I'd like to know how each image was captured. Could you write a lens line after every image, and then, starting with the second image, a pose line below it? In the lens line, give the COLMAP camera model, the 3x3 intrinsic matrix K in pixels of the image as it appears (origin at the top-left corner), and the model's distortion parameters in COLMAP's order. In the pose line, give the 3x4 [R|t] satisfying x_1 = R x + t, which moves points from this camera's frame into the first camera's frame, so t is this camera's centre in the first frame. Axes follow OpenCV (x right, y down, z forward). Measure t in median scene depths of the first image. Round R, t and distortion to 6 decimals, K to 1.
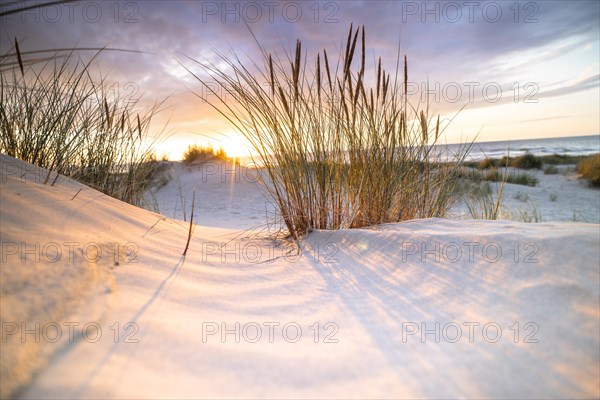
lens RADIAL K [[281.4, 0, 300.0], [0, 281.4, 200.0], [0, 0, 1]] dist [-0.000807, -0.000214]
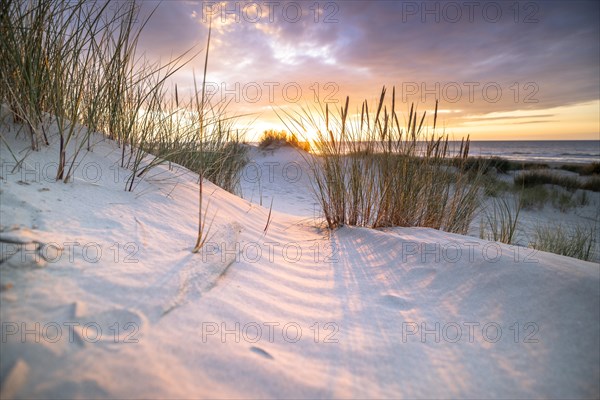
lens RADIAL K [[281.4, 0, 300.0], [0, 281.4, 200.0], [0, 0, 1]] dist [-0.000807, -0.000214]
pose [[0.967947, 0.107578, -0.226947, 0.038196], [-0.094967, 0.993303, 0.065805, -0.027130], [0.232506, -0.042143, 0.971682, -0.131697]]
